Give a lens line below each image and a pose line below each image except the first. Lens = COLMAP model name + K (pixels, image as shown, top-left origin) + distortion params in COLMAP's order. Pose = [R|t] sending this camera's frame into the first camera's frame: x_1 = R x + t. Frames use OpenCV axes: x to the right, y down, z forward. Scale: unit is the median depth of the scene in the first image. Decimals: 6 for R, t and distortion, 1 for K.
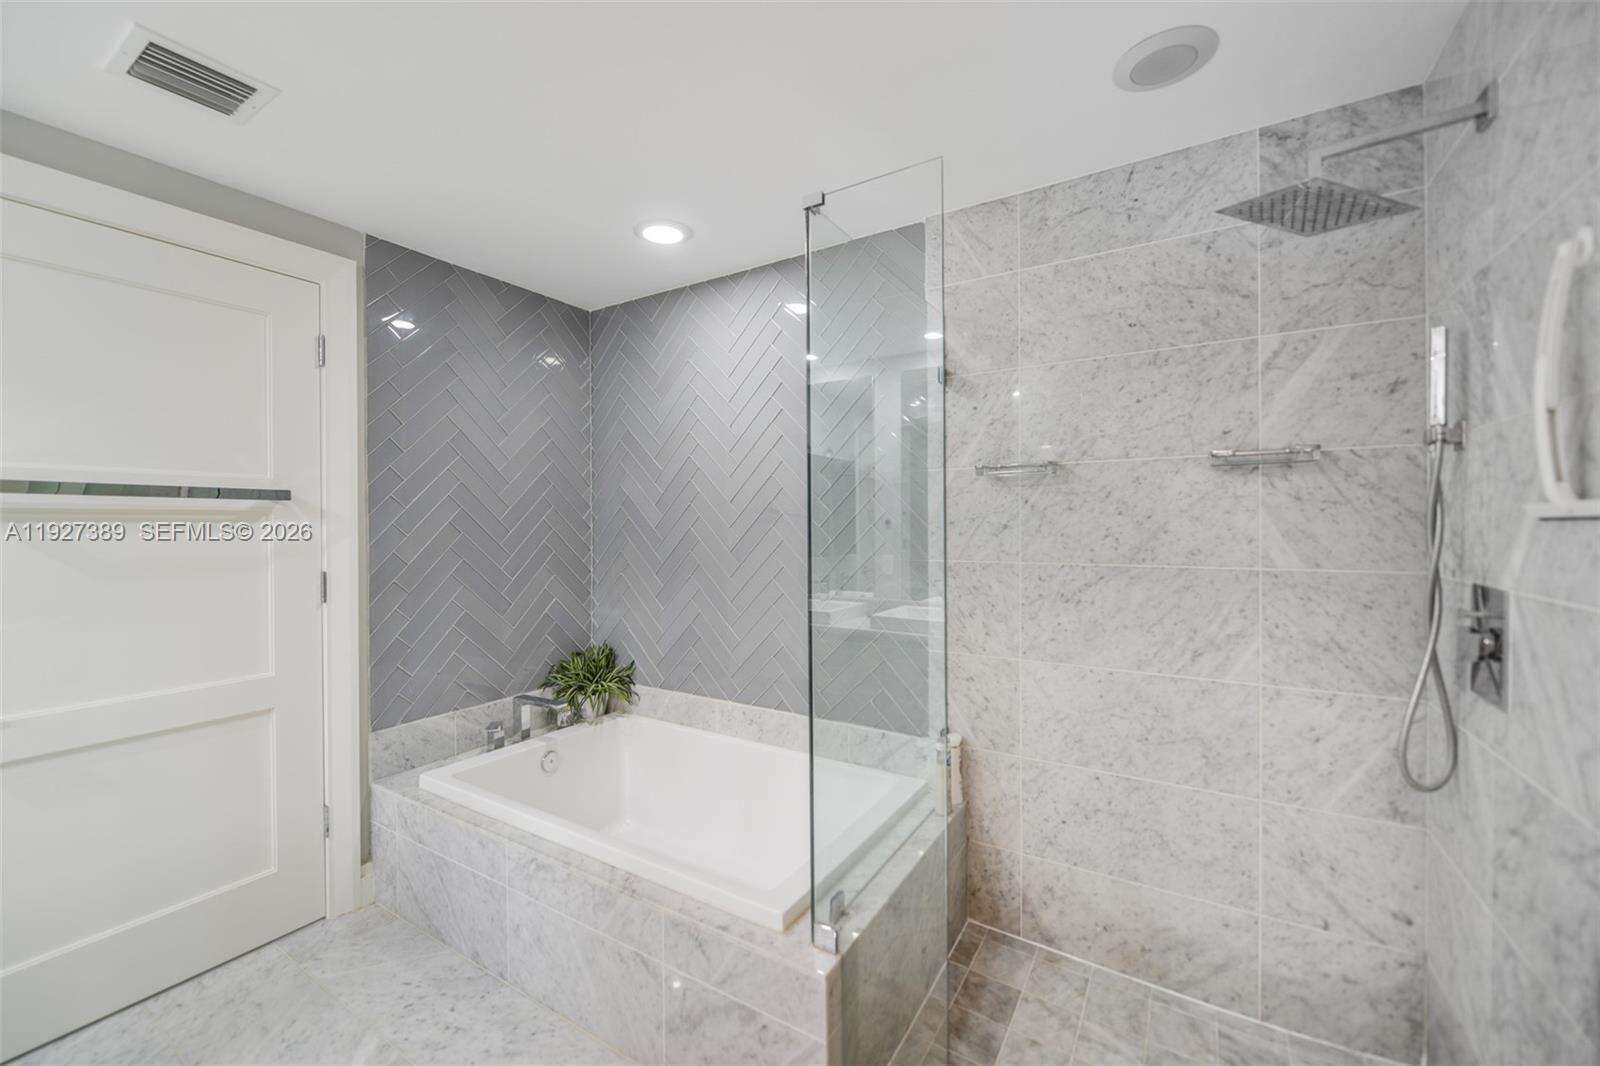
lens RADIAL K [[633.9, 0, 798.5], [0, 633.9, 527.9], [0, 0, 1]] dist [0.000756, -0.001918]
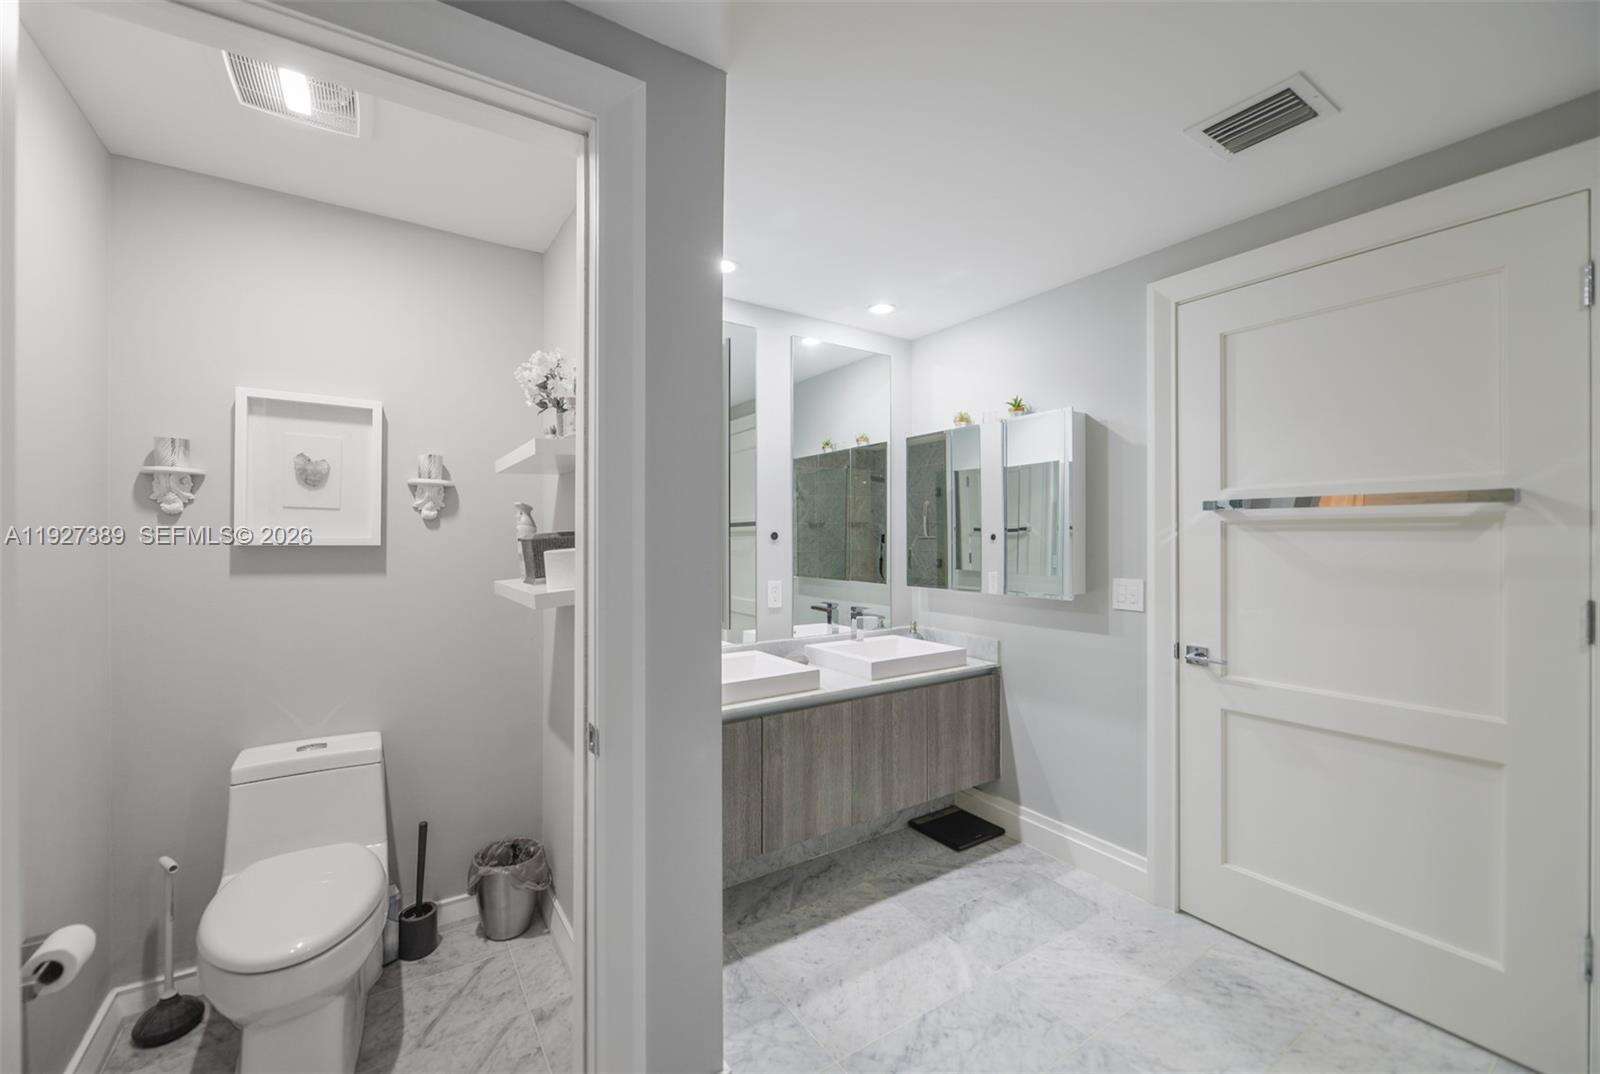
lens RADIAL K [[633.9, 0, 796.0], [0, 633.9, 534.7], [0, 0, 1]] dist [0.000756, -0.001918]
pose [[-0.404543, 0.007434, -0.914489, 0.287650], [-0.001500, 0.999960, 0.008793, -0.010249], [0.914518, 0.004929, -0.404516, 0.583989]]
